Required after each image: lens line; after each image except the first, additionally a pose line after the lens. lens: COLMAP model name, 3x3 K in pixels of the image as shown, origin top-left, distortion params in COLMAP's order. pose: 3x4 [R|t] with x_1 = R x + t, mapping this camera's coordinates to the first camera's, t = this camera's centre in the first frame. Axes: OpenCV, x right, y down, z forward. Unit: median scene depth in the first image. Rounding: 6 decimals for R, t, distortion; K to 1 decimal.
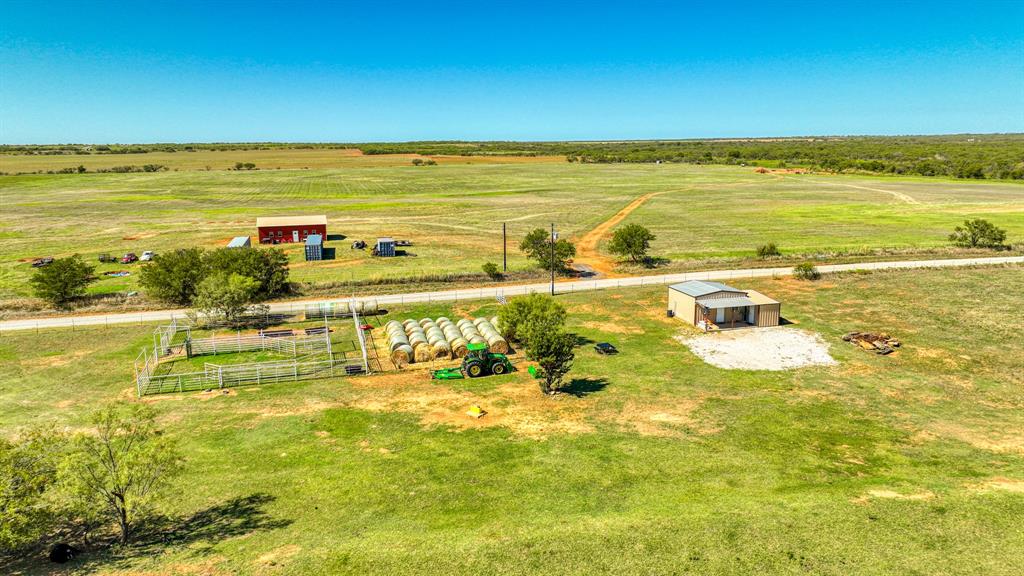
lens RADIAL K [[714.9, 0, 512.0], [0, 714.9, 288.0], [0, 0, 1]] dist [0.002600, 0.006136]
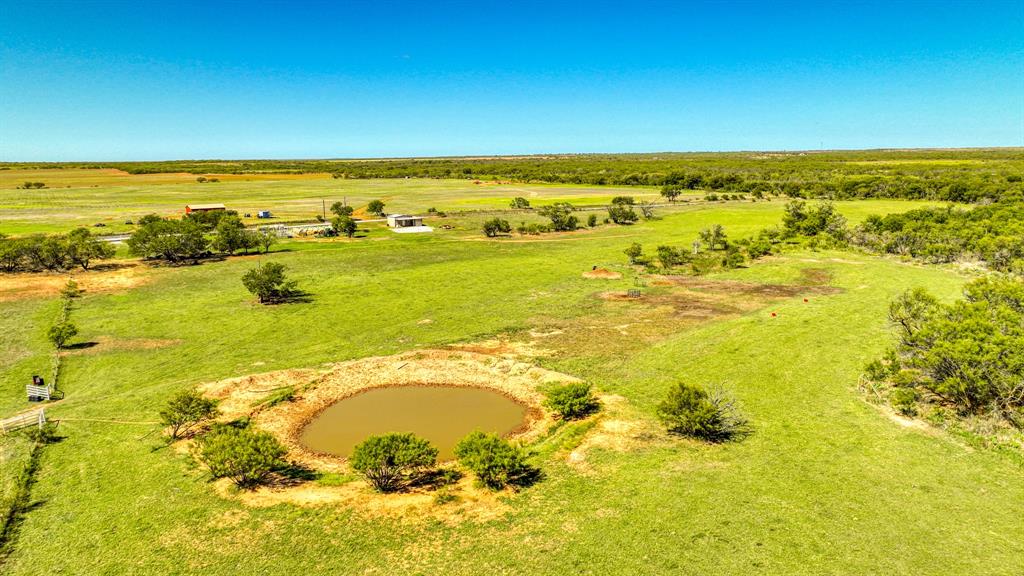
lens RADIAL K [[714.9, 0, 512.0], [0, 714.9, 288.0], [0, 0, 1]] dist [0.002600, 0.006136]
pose [[0.946771, -0.060617, 0.316149, -0.036111], [0.067974, 0.997611, -0.012284, 0.054084], [-0.314649, 0.033120, 0.948630, -0.289023]]
